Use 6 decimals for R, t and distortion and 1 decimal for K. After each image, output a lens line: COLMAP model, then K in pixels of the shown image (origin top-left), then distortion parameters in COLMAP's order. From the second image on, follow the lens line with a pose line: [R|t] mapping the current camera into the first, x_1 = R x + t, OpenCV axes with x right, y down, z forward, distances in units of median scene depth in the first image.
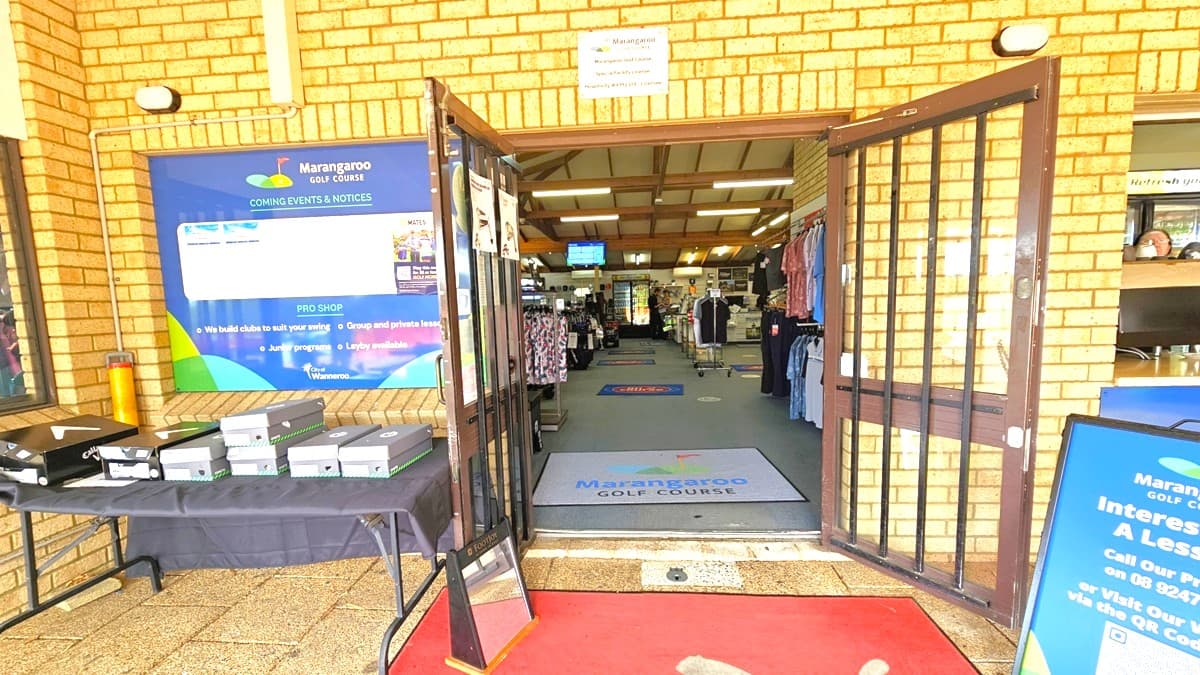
lens RADIAL K [[490.9, 0, 601.9], [0, 490.9, 344.8], [0, 0, 1]] dist [-0.000954, 0.000759]
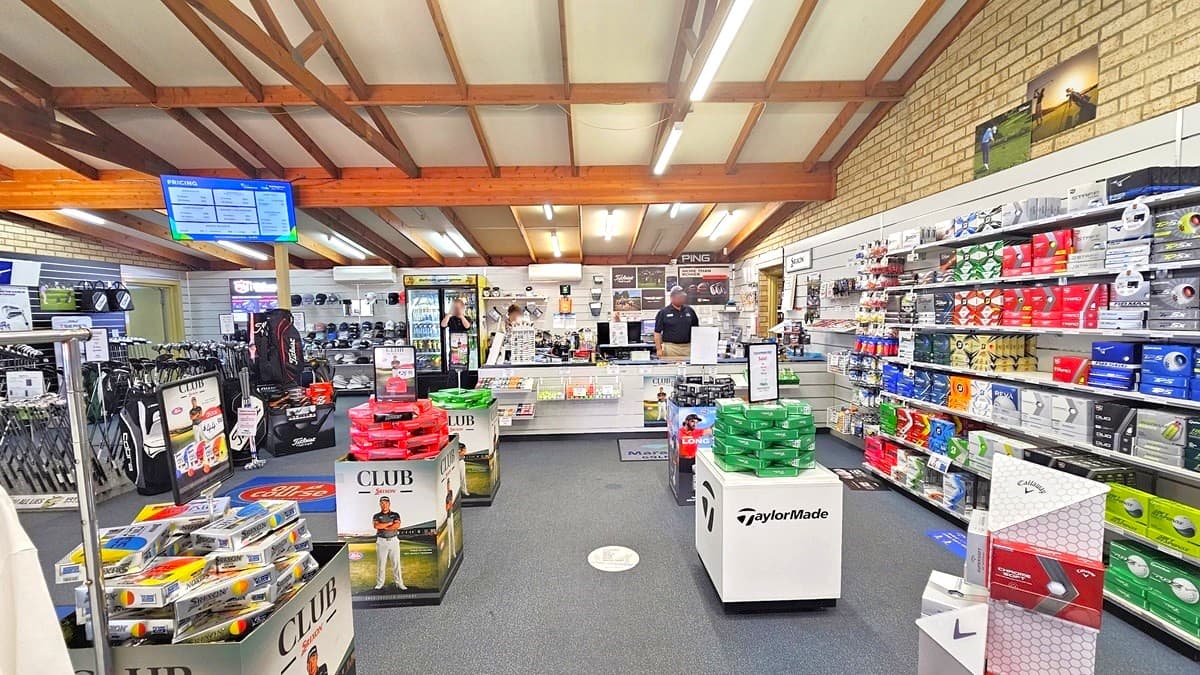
lens RADIAL K [[490.9, 0, 599.3], [0, 490.9, 344.5], [0, 0, 1]] dist [-0.000954, 0.000759]
pose [[0.994662, 0.005383, 0.103044, 0.212055], [-0.002717, 0.999658, -0.025998, -0.070061], [-0.103149, 0.025579, 0.994337, 0.584002]]
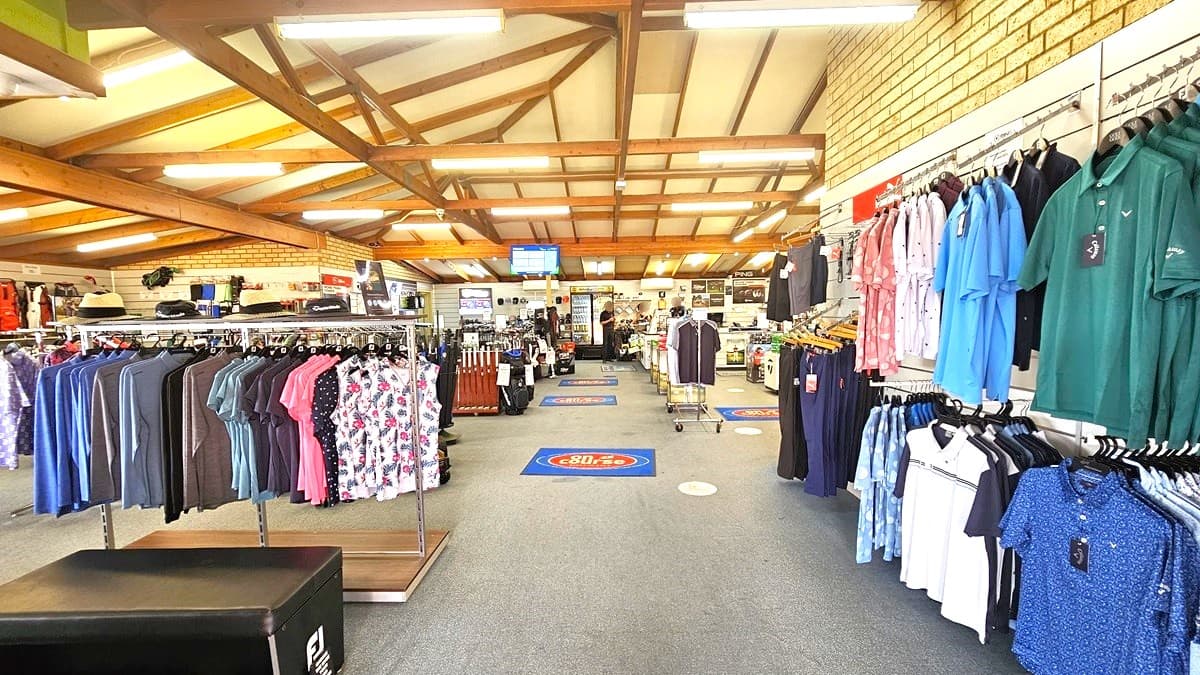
lens RADIAL K [[490.9, 0, 601.6], [0, 490.9, 340.0], [0, 0, 1]] dist [-0.000954, 0.000759]
pose [[0.997848, 0.005719, 0.065324, 0.025870], [-0.003657, 0.999493, -0.031636, -0.025900], [-0.065472, 0.031329, 0.997362, 0.177067]]
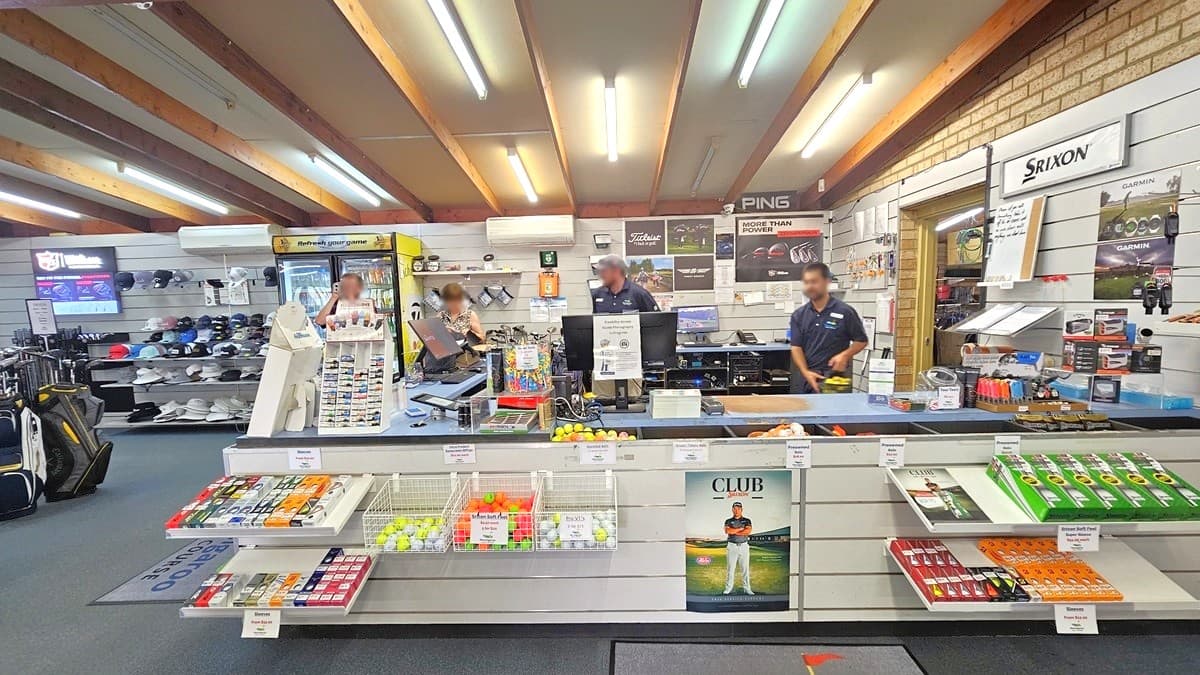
lens RADIAL K [[490.9, 0, 596.0], [0, 490.9, 341.8], [0, 0, 1]] dist [-0.000954, 0.000759]
pose [[0.999376, -0.001835, 0.035285, 0.261013], [0.001993, 0.999988, -0.004454, -0.091532], [-0.035276, 0.004522, 0.999367, 0.850565]]
